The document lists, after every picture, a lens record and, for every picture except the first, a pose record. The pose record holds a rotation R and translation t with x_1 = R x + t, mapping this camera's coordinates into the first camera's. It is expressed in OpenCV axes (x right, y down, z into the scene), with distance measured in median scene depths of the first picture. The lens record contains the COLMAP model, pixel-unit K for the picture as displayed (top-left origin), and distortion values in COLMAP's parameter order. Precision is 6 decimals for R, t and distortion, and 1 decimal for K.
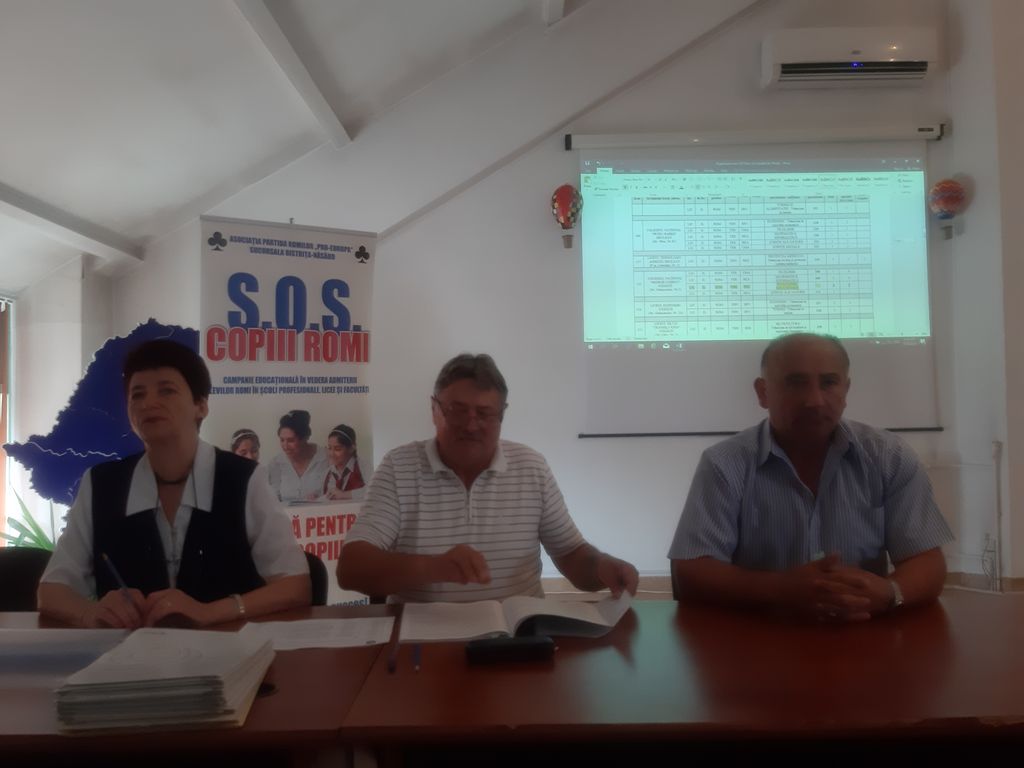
lens RADIAL K [[842.9, 0, 515.0], [0, 842.9, 376.1], [0, 0, 1]] dist [0.054277, -0.070161]
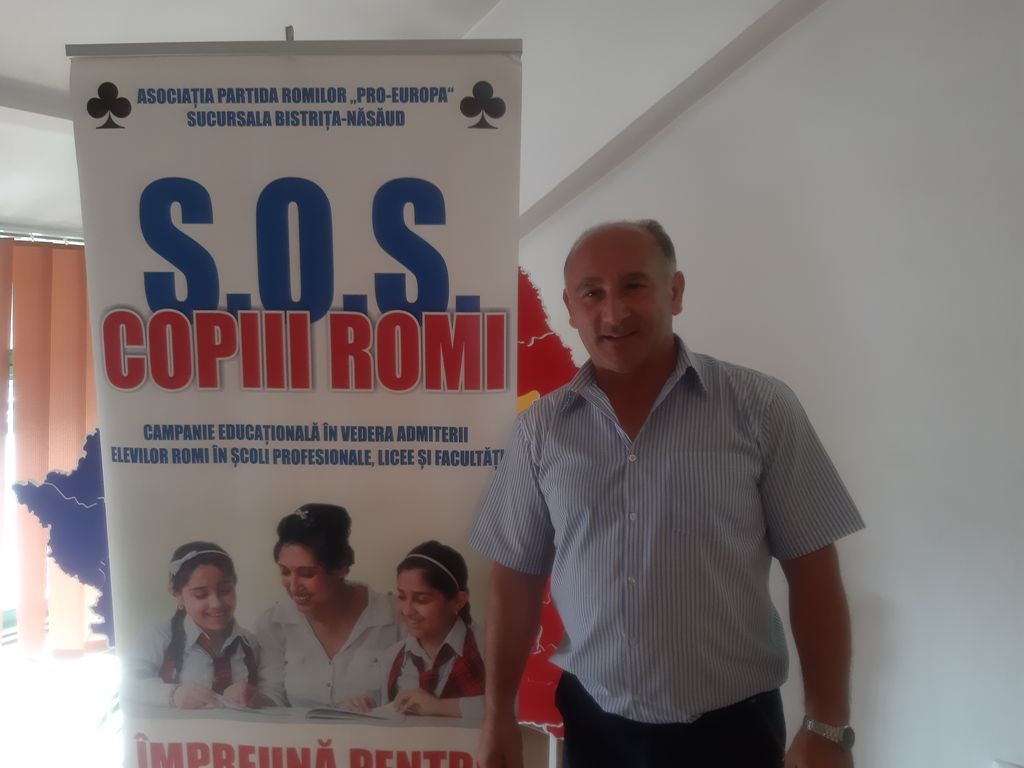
lens RADIAL K [[783.0, 0, 514.1], [0, 783.0, 378.9], [0, 0, 1]] dist [0.075930, -0.128961]
pose [[0.808947, 0.065948, -0.584171, 0.043903], [-0.000080, 0.993700, 0.112070, -0.064065], [0.587882, -0.090612, 0.803856, 0.737373]]
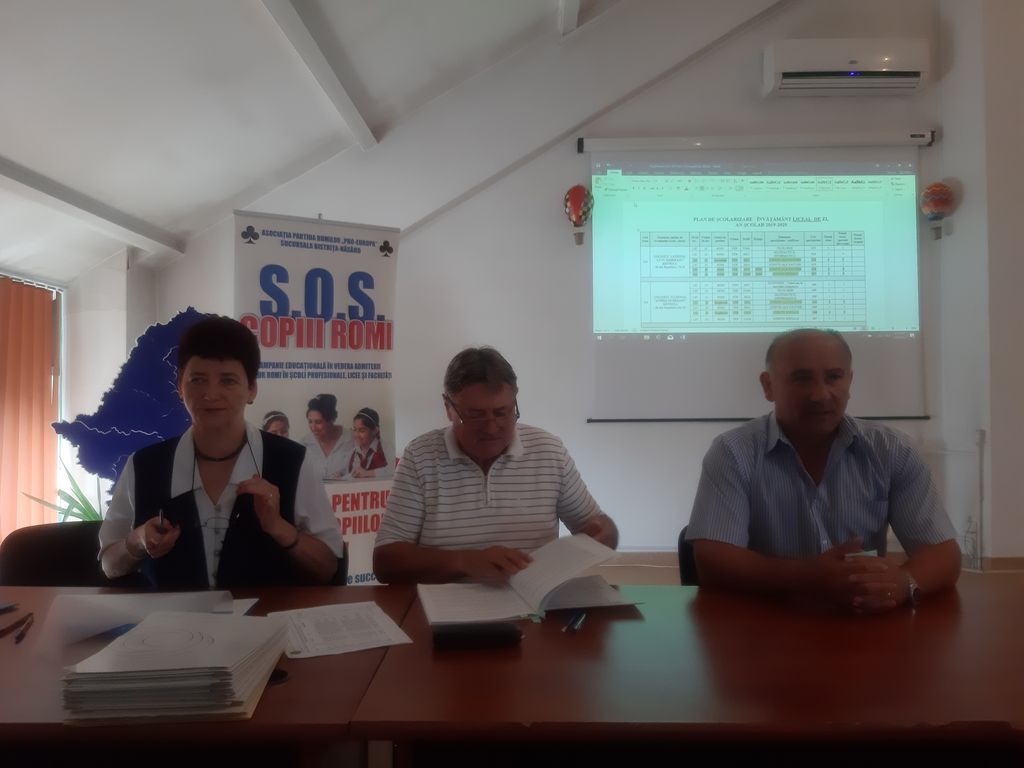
lens RADIAL K [[765.1, 0, 515.3], [0, 765.1, 374.2], [0, 0, 1]] dist [0.056135, -0.082387]
pose [[0.999804, 0.010419, -0.016845, -0.000419], [-0.010177, 0.999844, 0.014416, -0.001263], [0.016992, -0.014242, 0.999754, 0.034910]]
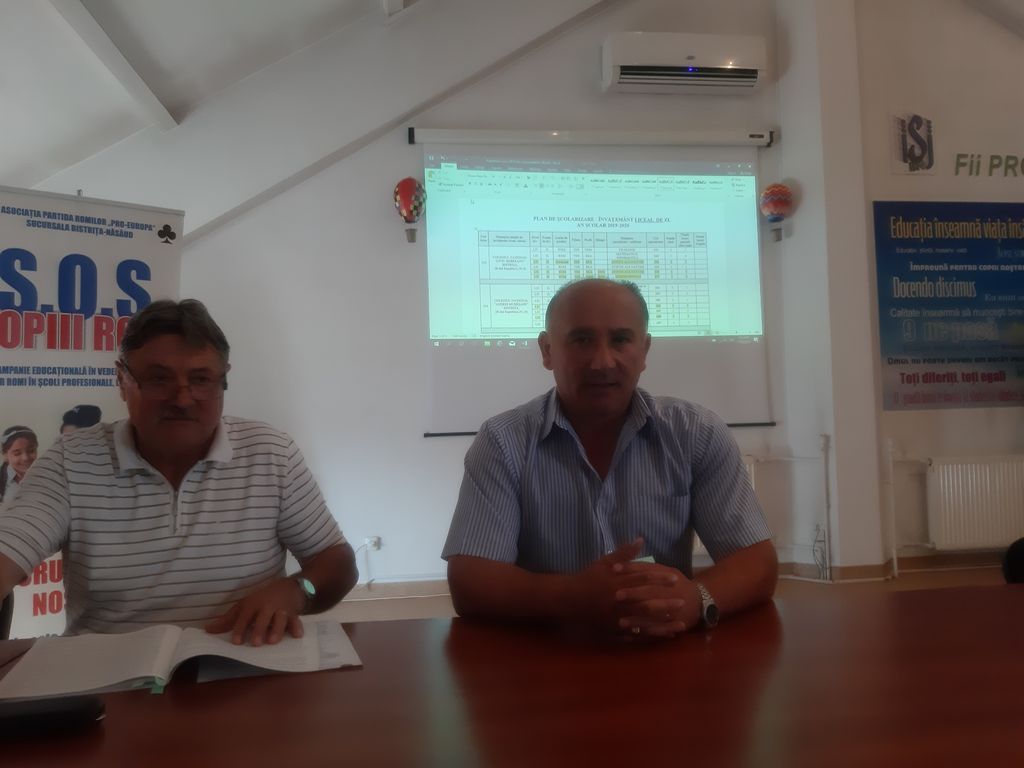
lens RADIAL K [[783.0, 0, 491.9], [0, 783.0, 370.5], [0, 0, 1]] dist [0.075930, -0.128961]
pose [[0.993089, -0.001447, 0.117352, 0.068222], [0.003927, 0.999774, -0.020905, 0.022755], [-0.117295, 0.021221, 0.992870, 0.122082]]
